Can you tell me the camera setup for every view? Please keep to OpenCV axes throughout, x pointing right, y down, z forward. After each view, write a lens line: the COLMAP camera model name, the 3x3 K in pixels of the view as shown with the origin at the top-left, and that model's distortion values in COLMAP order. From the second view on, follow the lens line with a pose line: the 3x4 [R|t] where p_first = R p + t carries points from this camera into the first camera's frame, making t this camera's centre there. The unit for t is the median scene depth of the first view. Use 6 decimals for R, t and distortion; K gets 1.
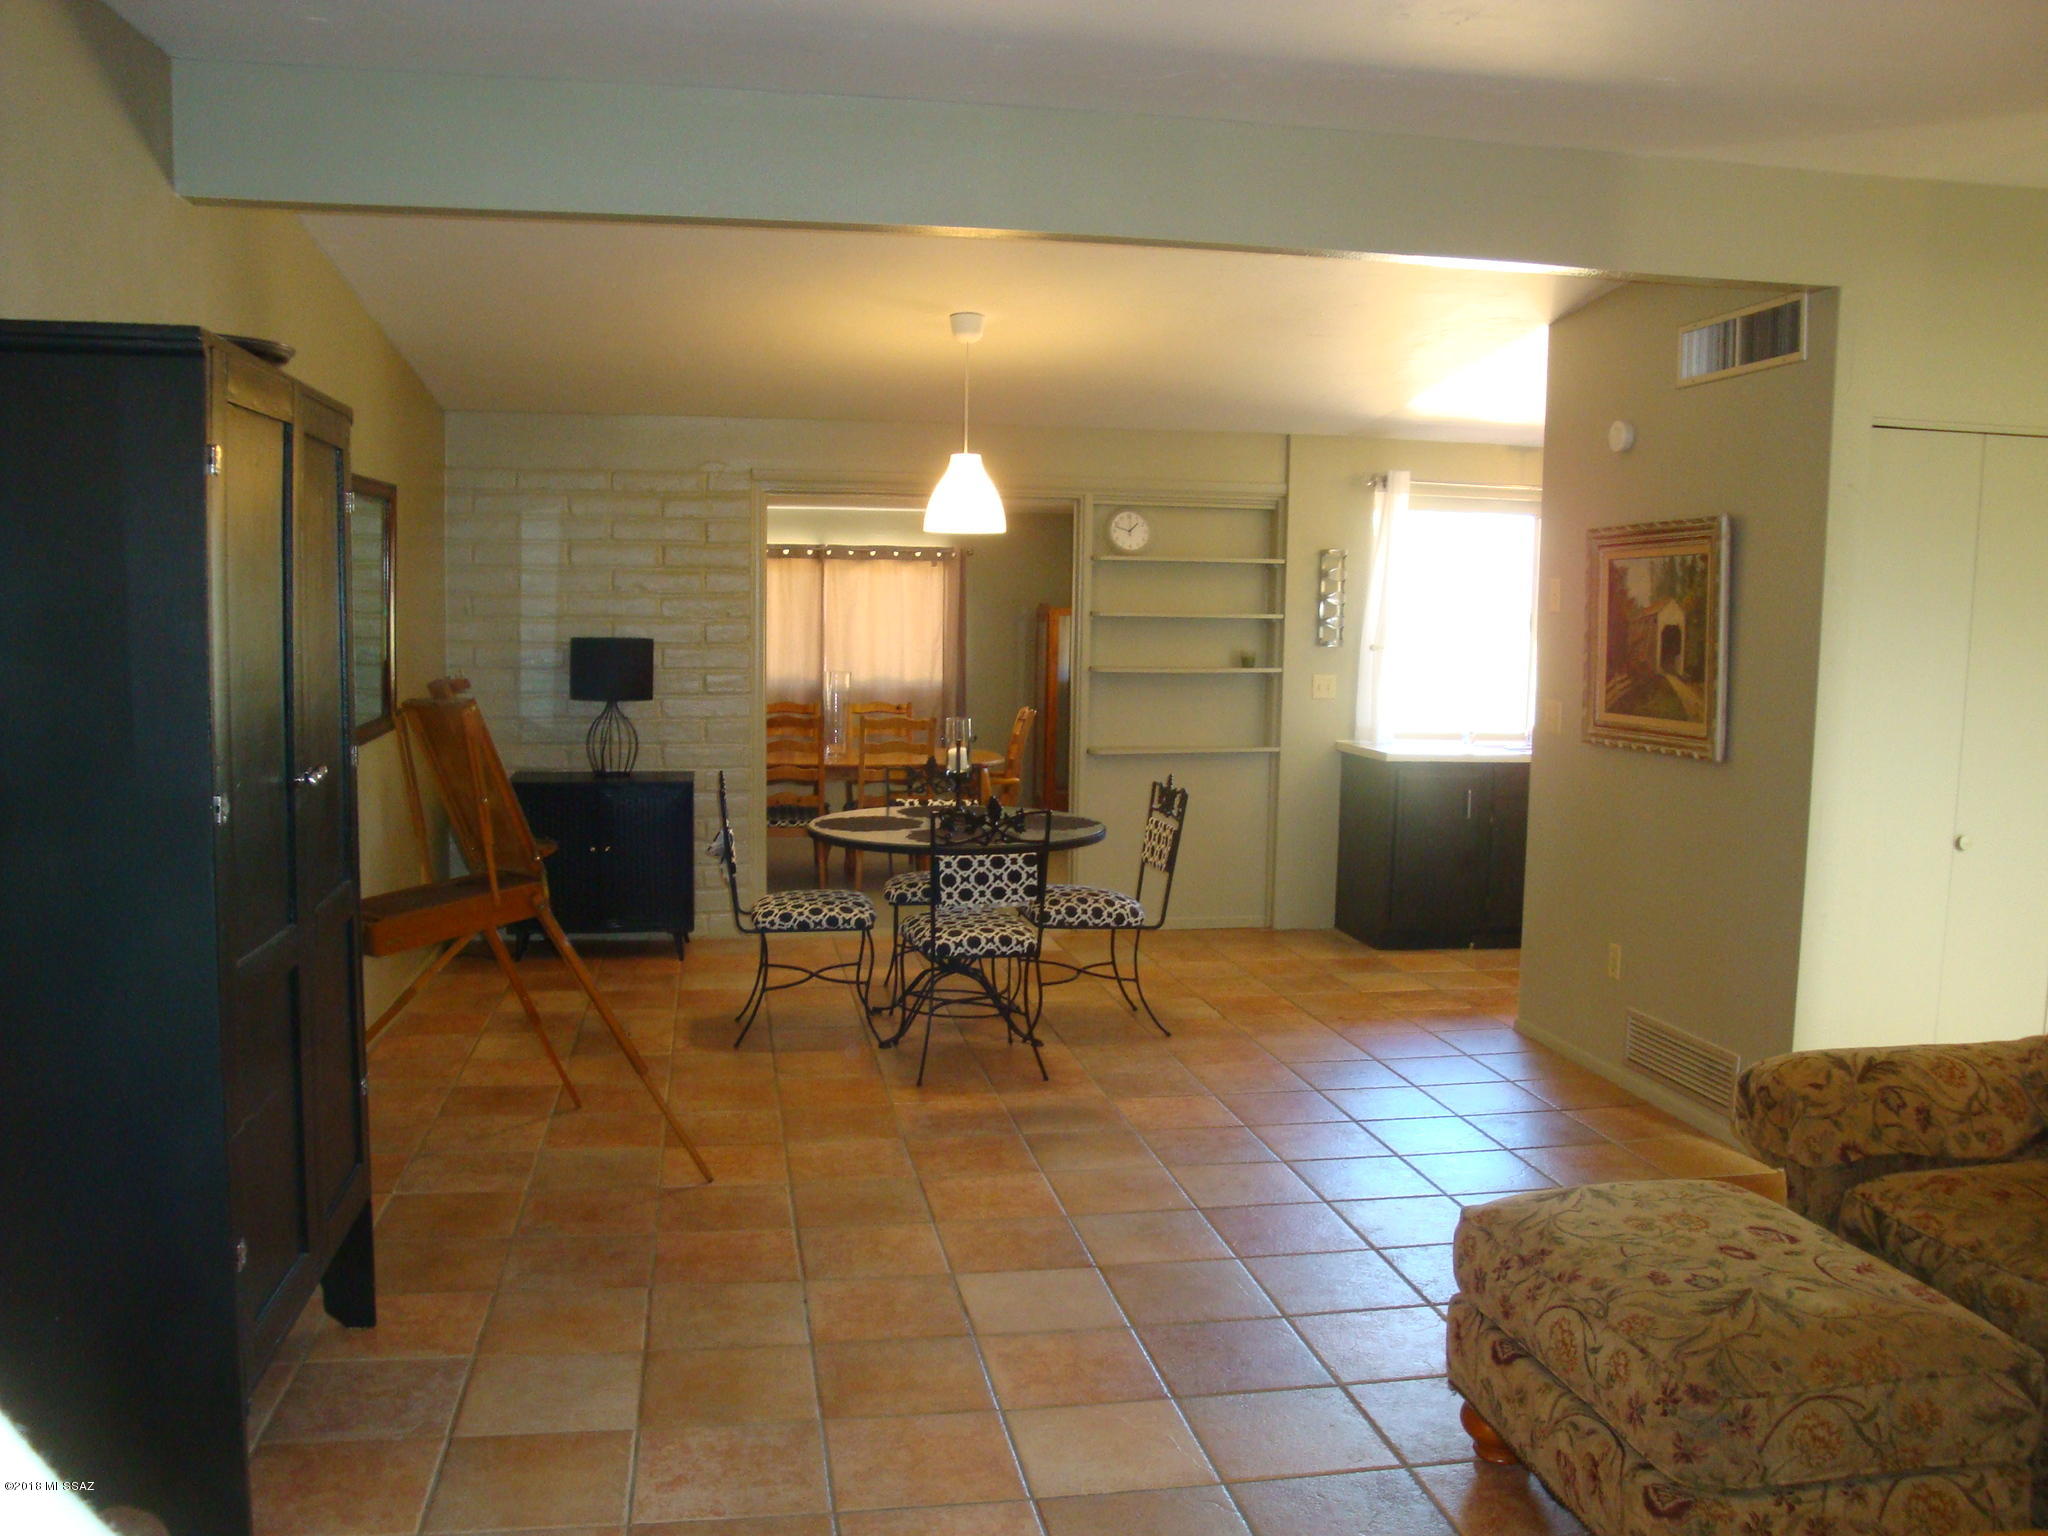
lens RADIAL K [[1677.9, 0, 1016.0], [0, 1677.9, 764.7], [0, 0, 1]] dist [-0.060066, 0.002889]
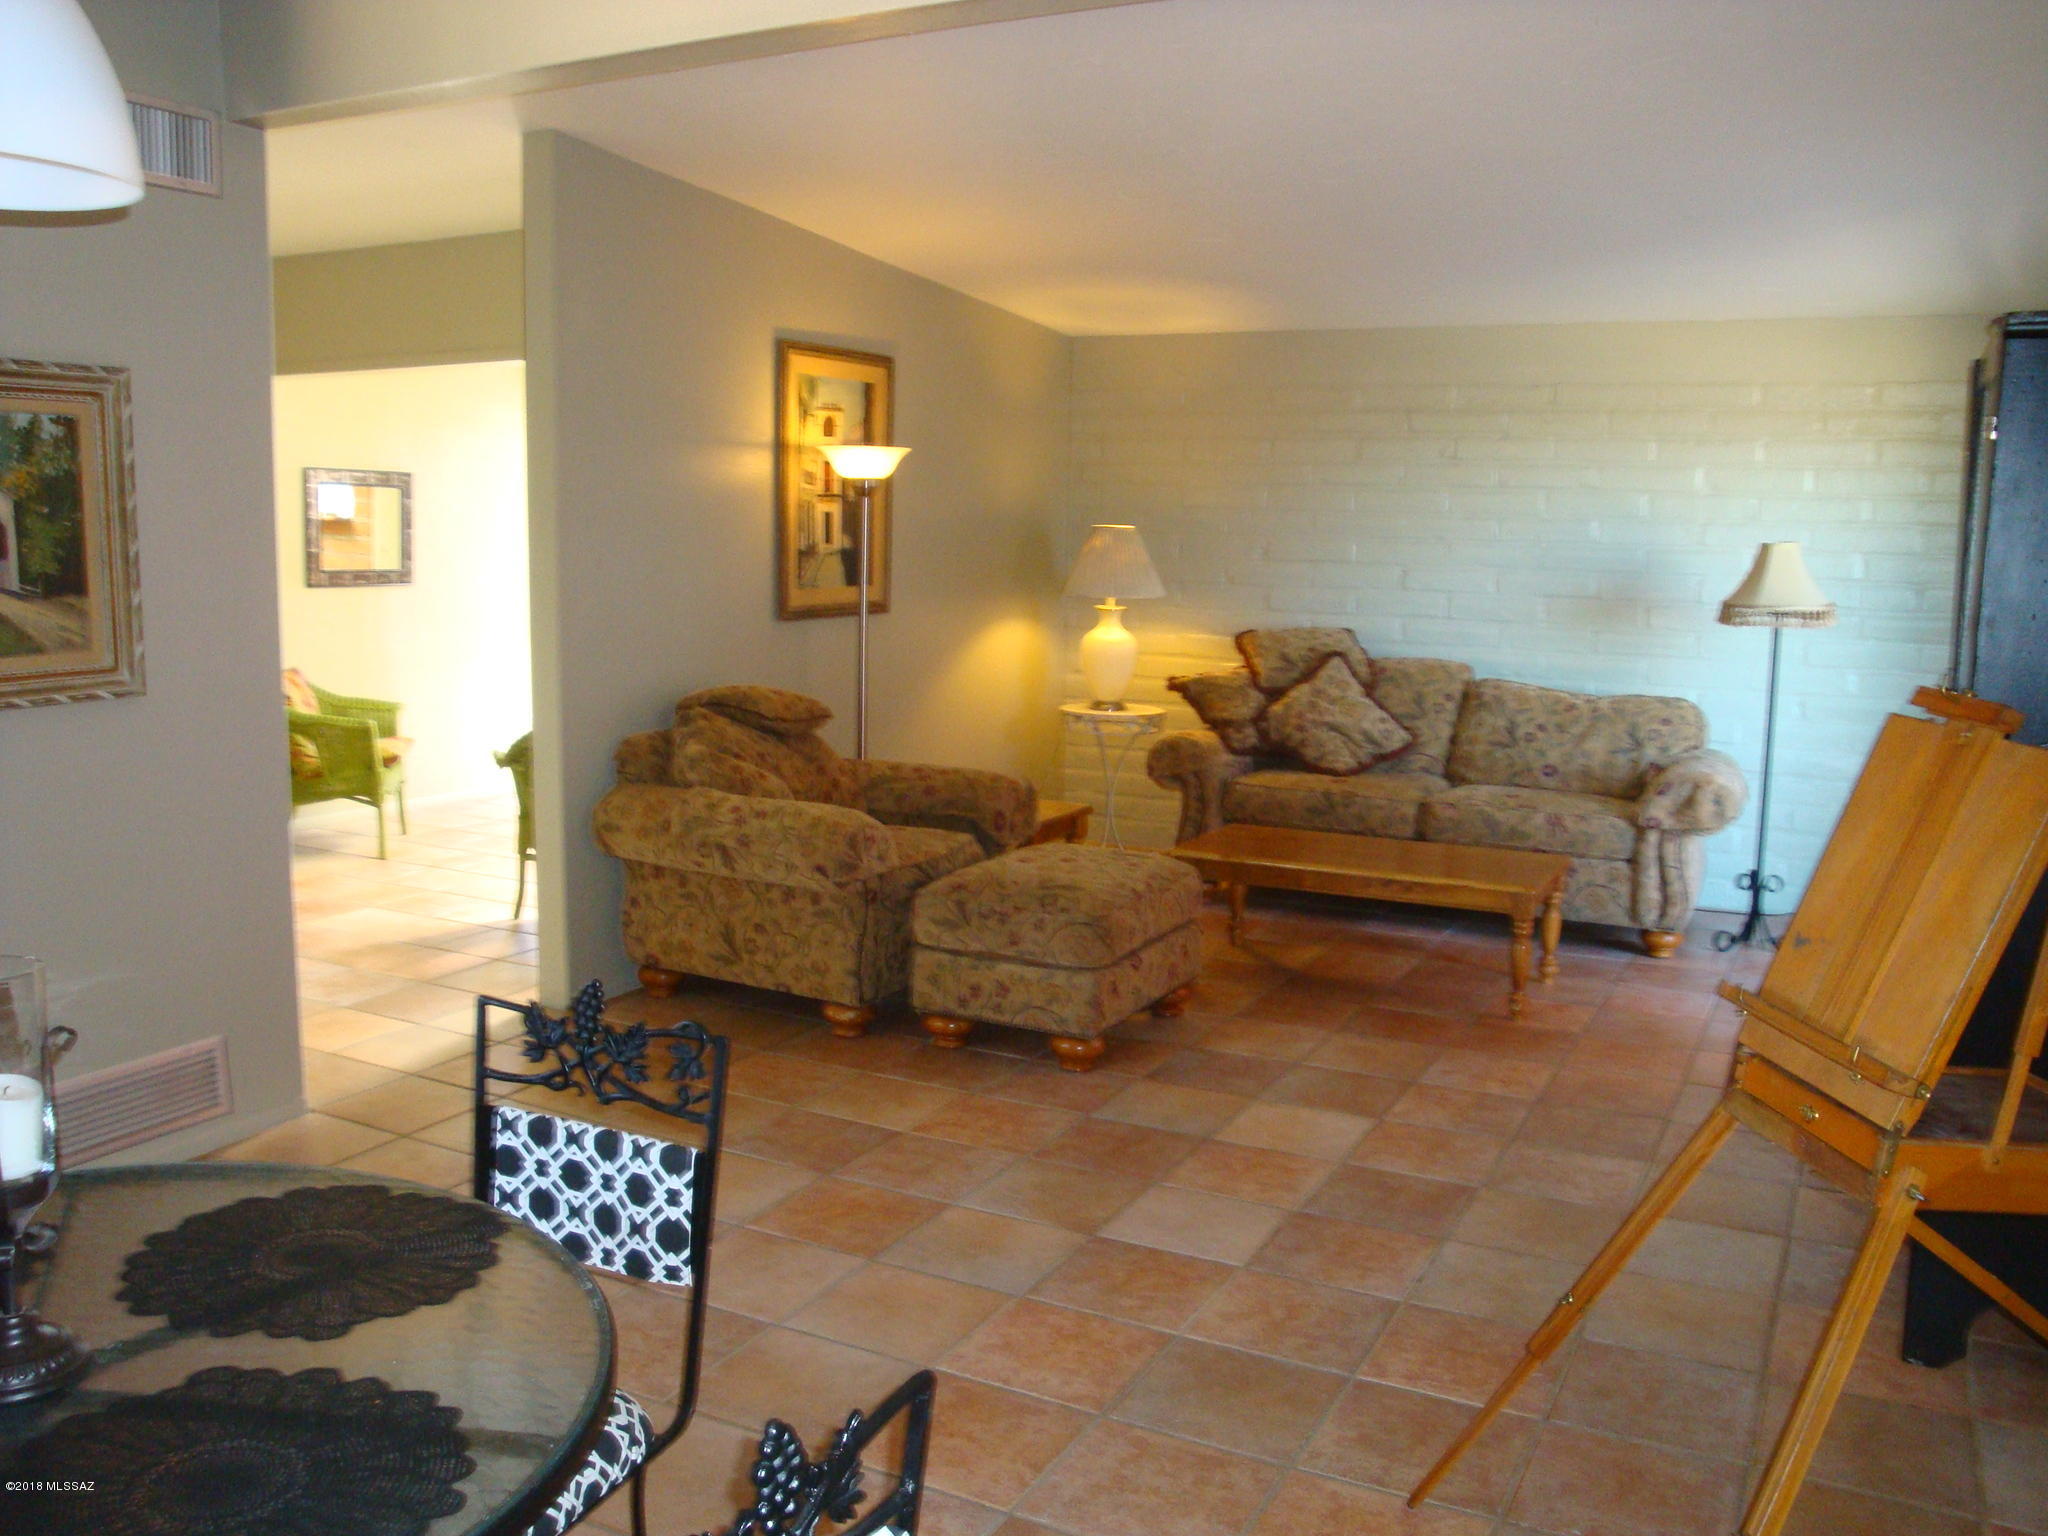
lens RADIAL K [[1677.9, 0, 1016.0], [0, 1677.9, 764.7], [0, 0, 1]] dist [-0.060066, 0.002889]
pose [[-0.787791, -0.114701, 0.605169, -0.350472], [0.028461, 0.974680, 0.221787, -0.124838], [-0.615285, 0.191946, -0.764579, 1.314293]]
